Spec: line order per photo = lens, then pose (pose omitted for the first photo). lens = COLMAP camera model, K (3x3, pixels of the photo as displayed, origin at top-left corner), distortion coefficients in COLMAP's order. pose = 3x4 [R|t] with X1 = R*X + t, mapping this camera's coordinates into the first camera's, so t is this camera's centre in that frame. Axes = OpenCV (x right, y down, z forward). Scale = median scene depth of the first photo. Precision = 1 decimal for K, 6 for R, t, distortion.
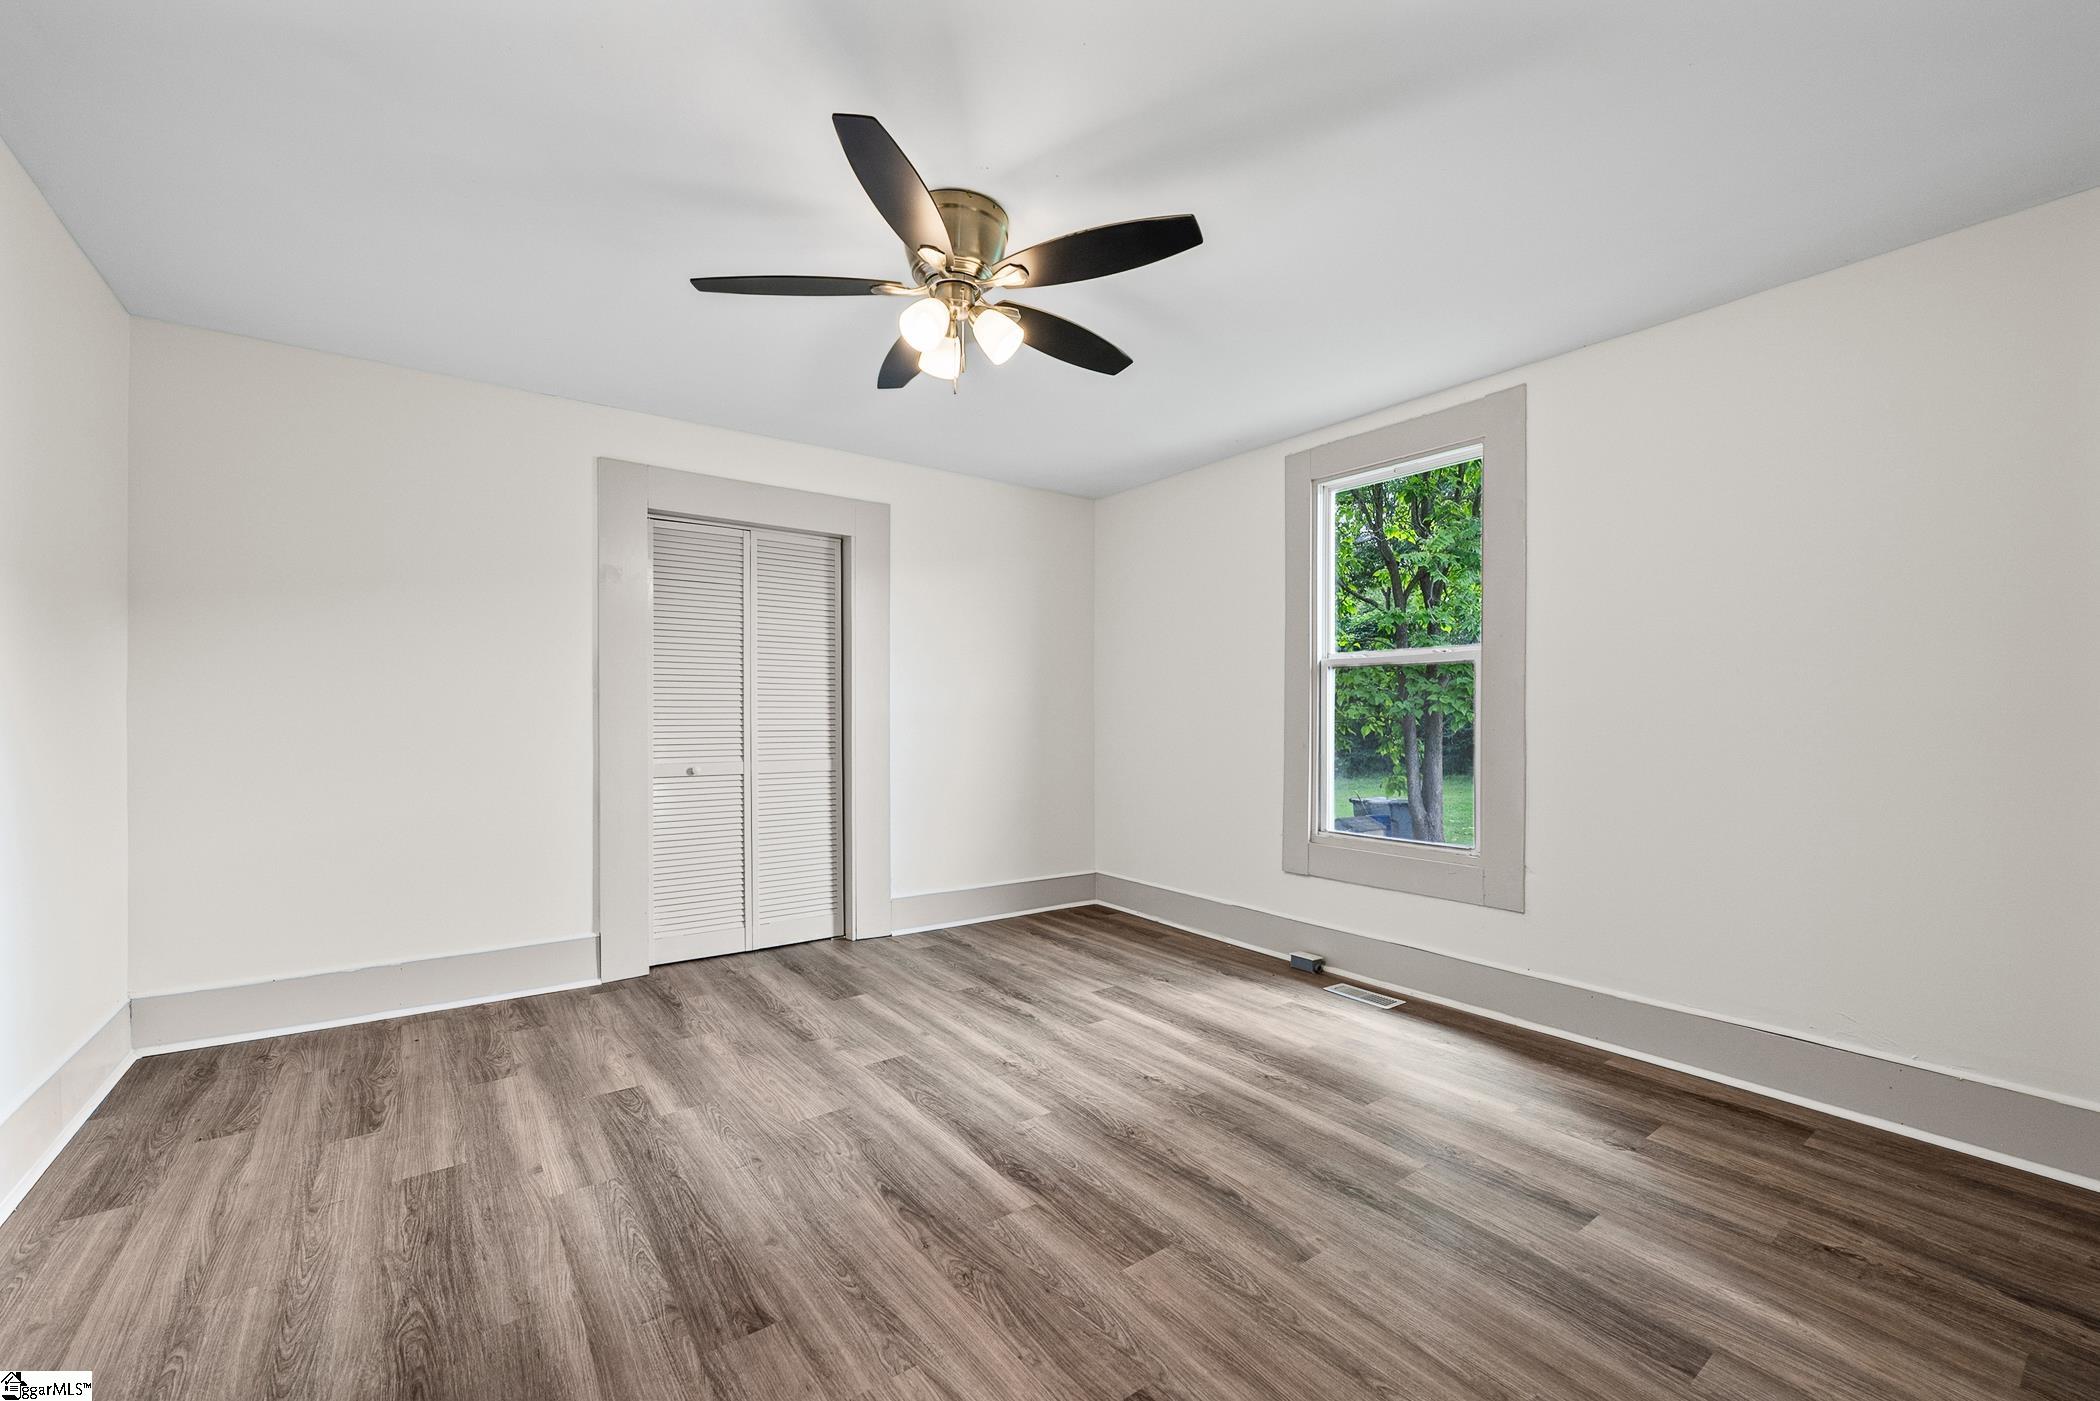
lens RADIAL K [[831.5, 0, 1050.0], [0, 831.5, 700.5], [0, 0, 1]] dist [-0.002386, -0.000269]
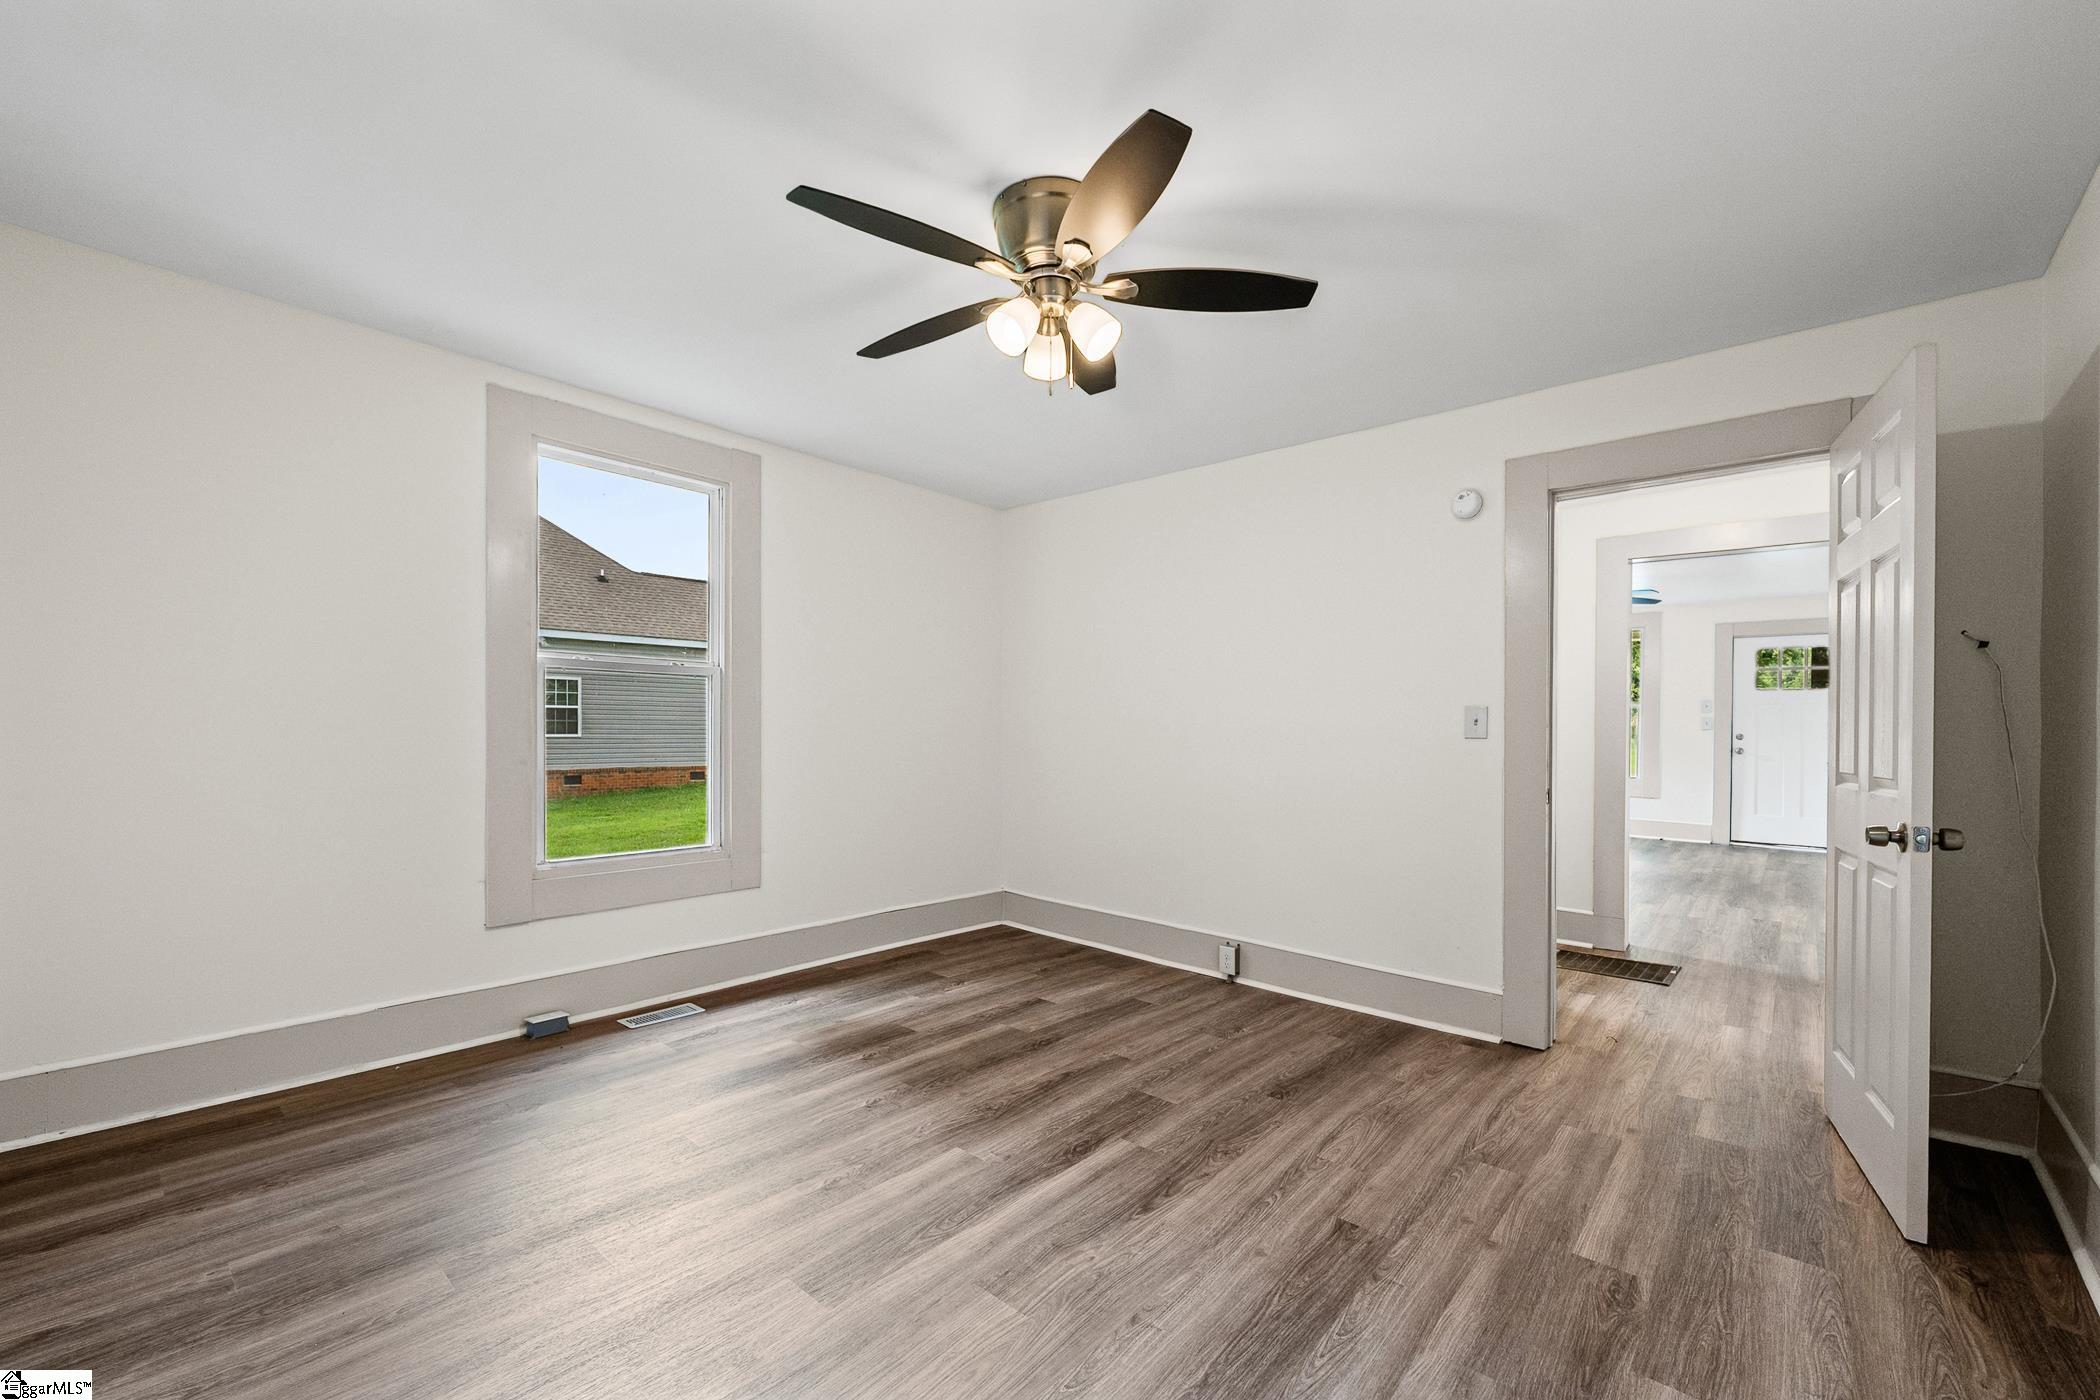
lens RADIAL K [[849.6, 0, 1053.8], [0, 849.6, 740.0], [0, 0, 1]] dist [-0.001209, -0.000040]
pose [[-0.203098, -0.020162, 0.978951, -1.116301], [-0.031527, 0.999404, 0.014043, 0.014427], [-0.978651, -0.028011, -0.203613, 1.277593]]
